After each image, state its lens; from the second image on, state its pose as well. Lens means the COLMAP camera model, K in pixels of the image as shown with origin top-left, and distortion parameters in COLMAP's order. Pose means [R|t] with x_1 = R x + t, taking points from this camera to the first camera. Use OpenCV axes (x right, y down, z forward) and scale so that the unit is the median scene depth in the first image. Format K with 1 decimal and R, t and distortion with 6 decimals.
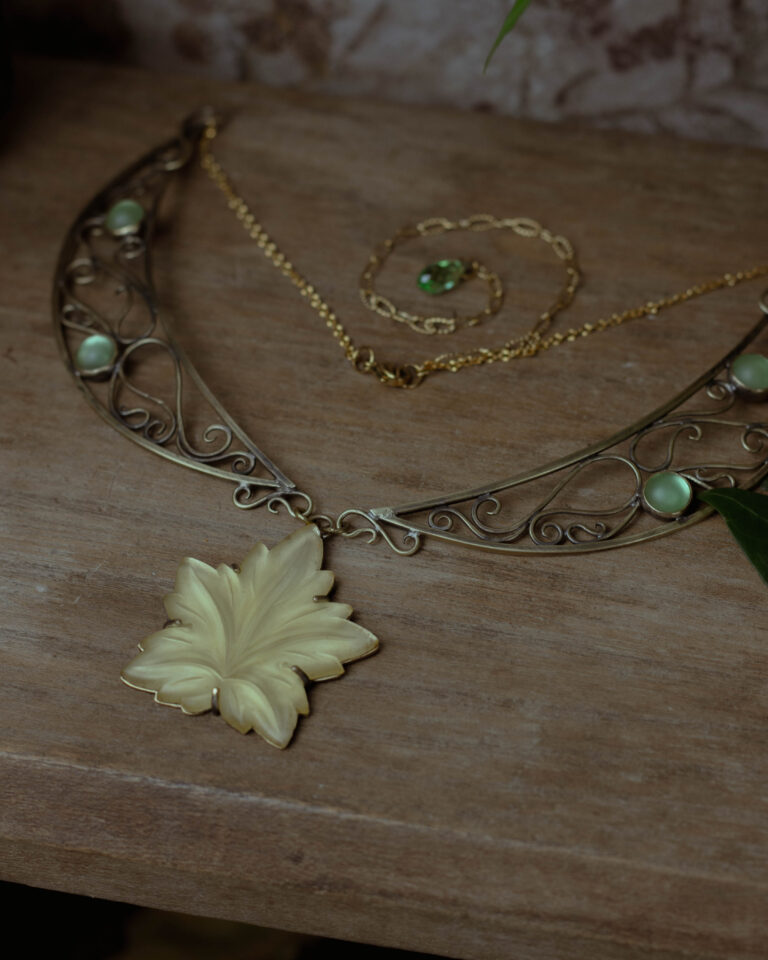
lens RADIAL K [[2966.5, 0, 407.0], [0, 2966.5, 522.7], [0, 0, 1]] dist [-0.116351, 0.000000]
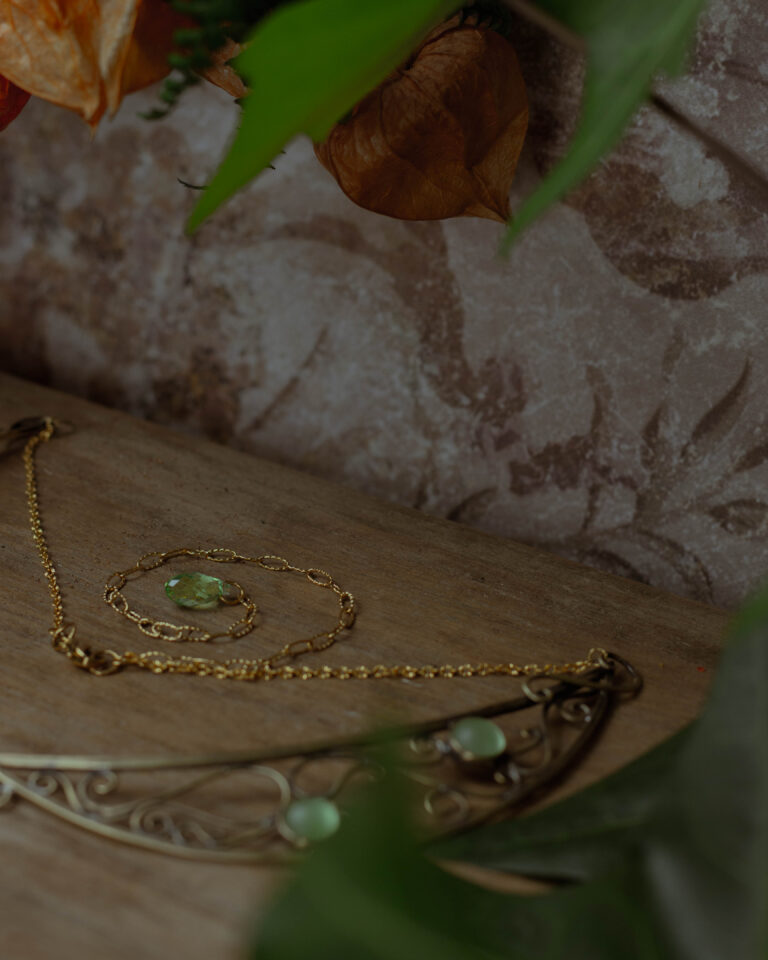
lens RADIAL K [[2966.5, 0, 383.4], [0, 2966.5, 474.7], [0, 0, 1]] dist [-0.116351, 0.000000]
pose [[0.947203, 0.217909, -0.235208, 0.278757], [-0.289172, 0.897469, -0.333061, 0.170779], [0.138515, 0.383491, 0.913098, 0.219814]]
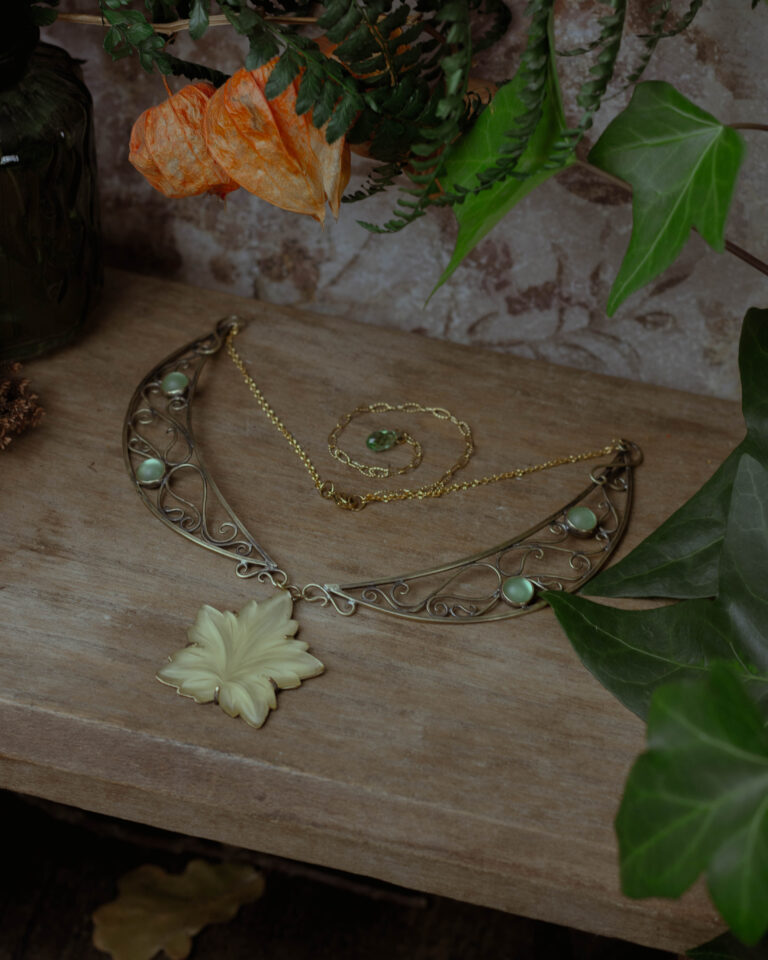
lens RADIAL K [[2966.5, 0, 389.8], [0, 2966.5, 476.0], [0, 0, 1]] dist [-0.116351, 0.000000]
pose [[0.995998, 0.086310, 0.023221, -0.019448], [-0.084000, 0.992680, -0.086778, 0.070469], [-0.030541, 0.084481, 0.995957, -0.539131]]
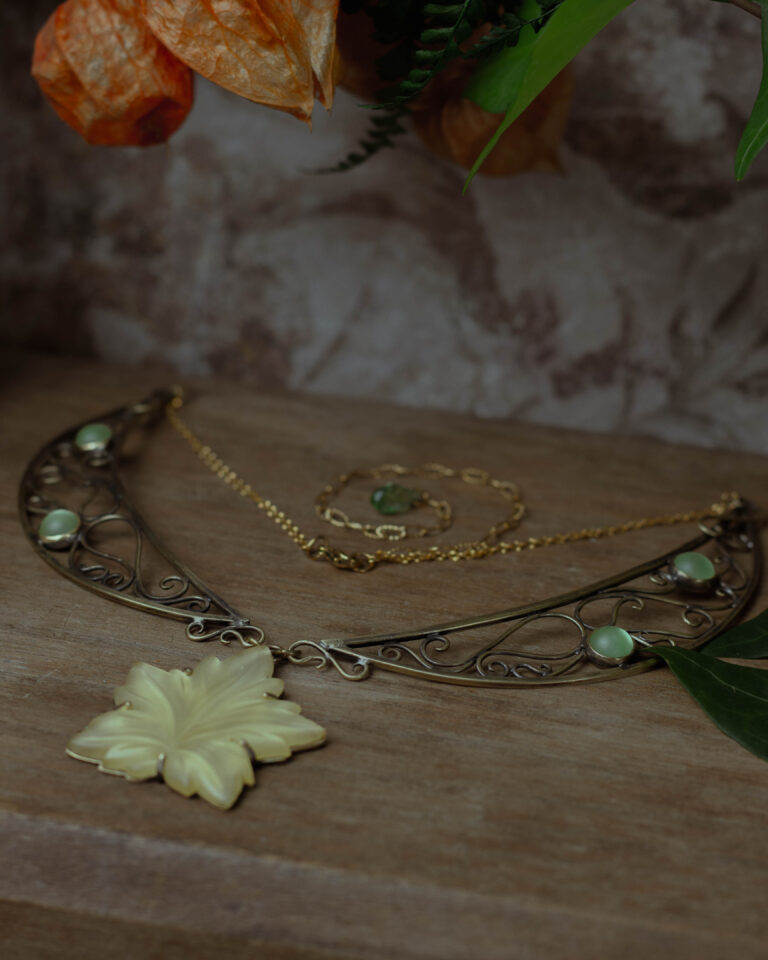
lens RADIAL K [[2966.5, 0, 380.5], [0, 2966.5, 484.1], [0, 0, 1]] dist [-0.116351, 0.000000]
pose [[0.996840, 0.073531, 0.030069, -0.026794], [-0.056114, 0.919666, -0.388672, 0.342651], [-0.056233, 0.385756, 0.920885, 0.037606]]
